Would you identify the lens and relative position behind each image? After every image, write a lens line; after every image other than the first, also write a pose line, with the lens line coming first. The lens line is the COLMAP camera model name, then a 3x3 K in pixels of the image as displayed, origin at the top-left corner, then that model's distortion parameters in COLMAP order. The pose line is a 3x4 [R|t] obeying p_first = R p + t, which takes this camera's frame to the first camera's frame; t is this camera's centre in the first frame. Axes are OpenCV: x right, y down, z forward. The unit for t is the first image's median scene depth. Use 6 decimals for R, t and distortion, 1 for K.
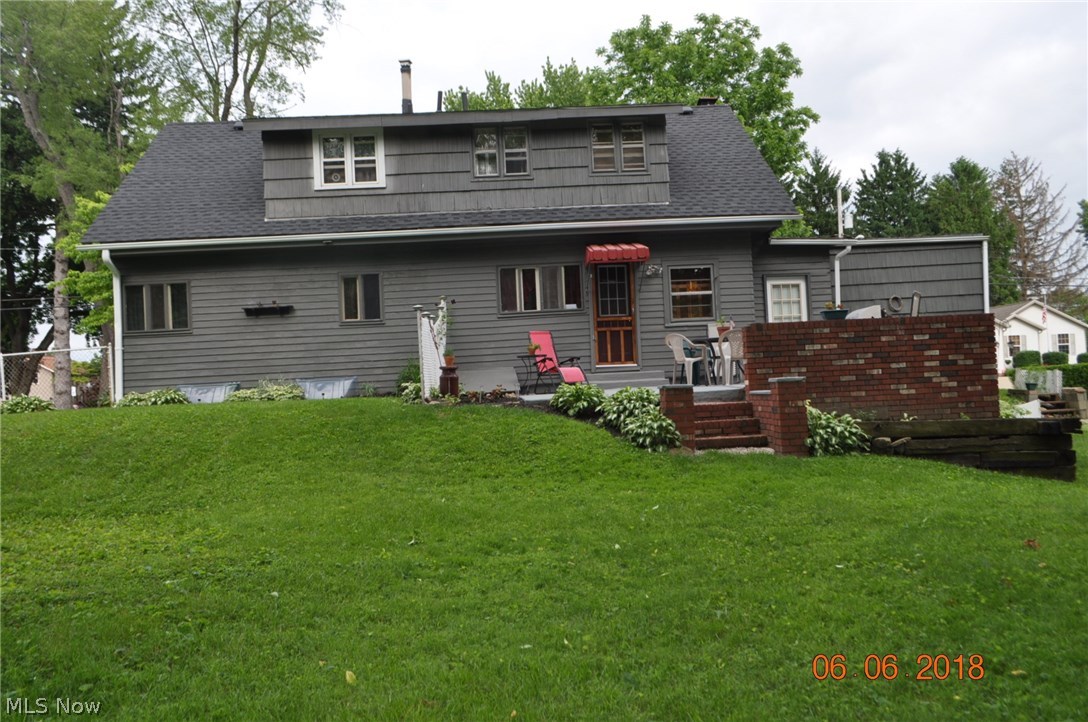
lens RADIAL K [[853.2, 0, 543.3], [0, 853.2, 375.4], [0, 0, 1]] dist [-0.008961, 0.010767]
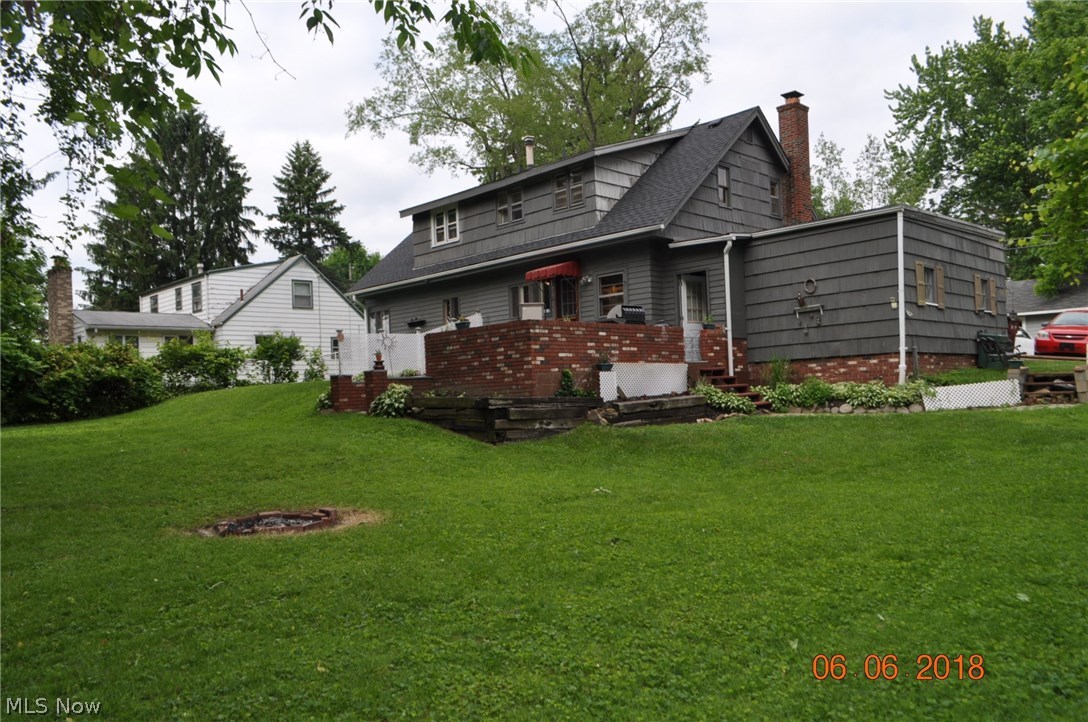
lens RADIAL K [[853.2, 0, 551.3], [0, 853.2, 366.8], [0, 0, 1]] dist [-0.008961, 0.010767]
pose [[0.670094, -0.005045, -0.742259, 1.074469], [0.026739, 0.999492, 0.017346, -0.014195], [0.741794, -0.031471, 0.669888, 0.078745]]
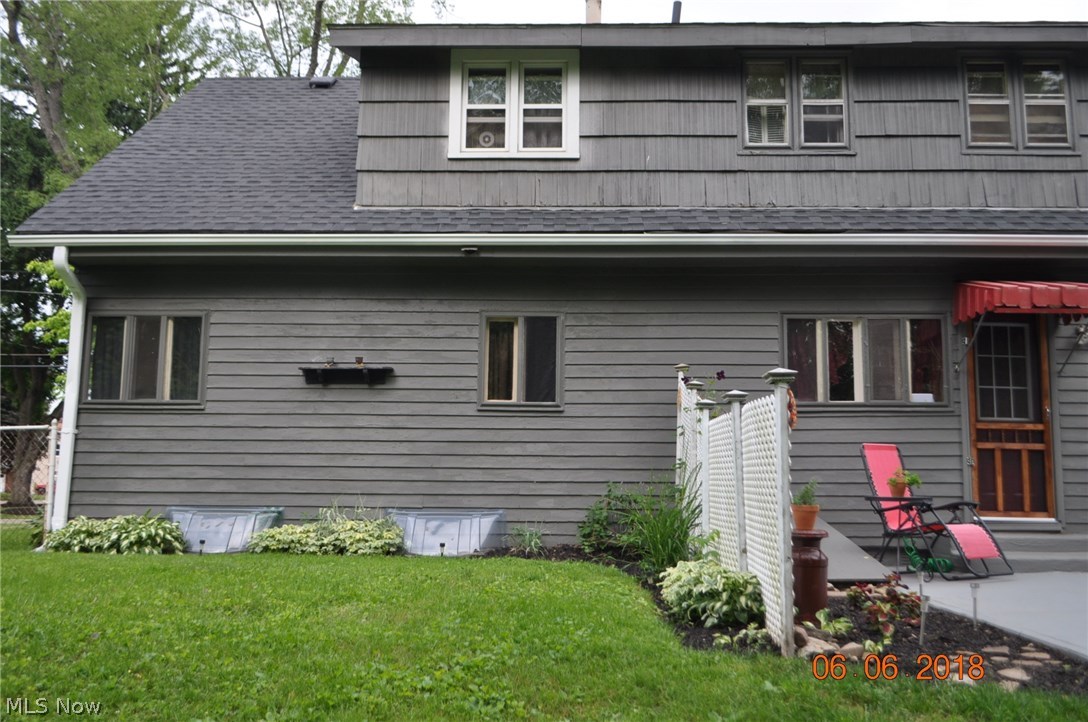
lens RADIAL K [[943.6, 0, 543.2], [0, 943.6, 376.3], [0, 0, 1]] dist [-0.015025, 0.000305]
pose [[0.995572, 0.051113, -0.078887, -0.153097], [-0.058920, 0.993238, -0.100037, -0.023606], [0.073241, 0.104242, 0.991852, 0.422844]]
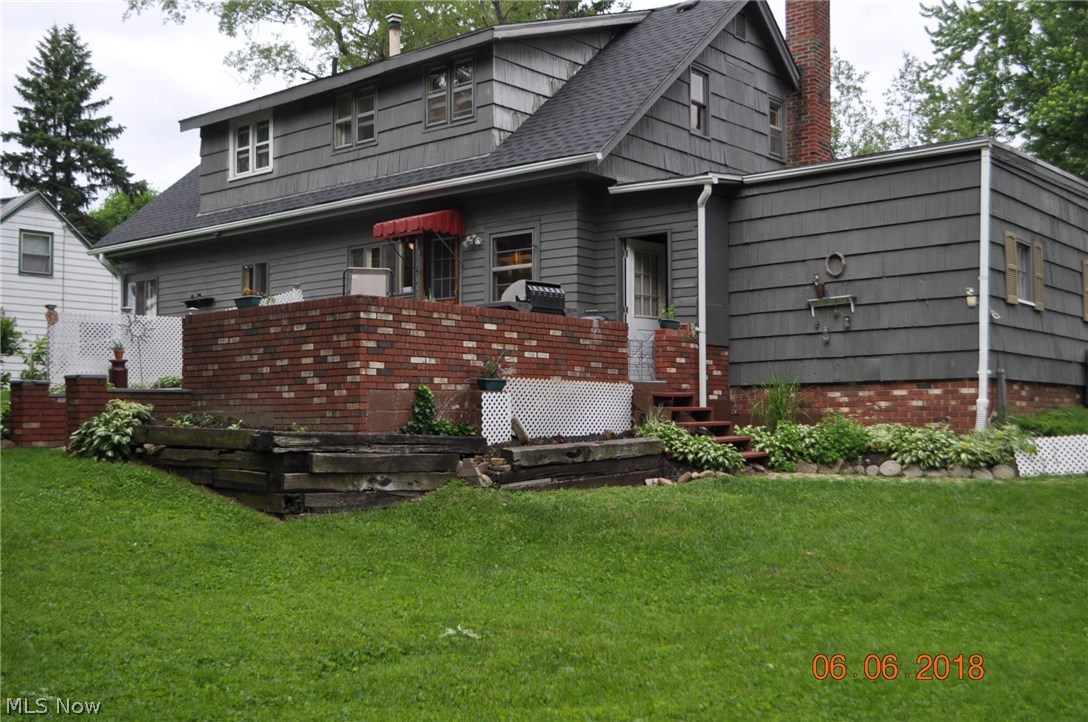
lens RADIAL K [[1187.3, 0, 549.2], [0, 1187.3, 368.4], [0, 0, 1]] dist [-0.012513, 0.000000]
pose [[0.736800, 0.012778, -0.675990, 0.945937], [-0.012373, 0.999909, 0.005415, -0.010595], [0.675997, 0.004374, 0.736891, 0.229233]]
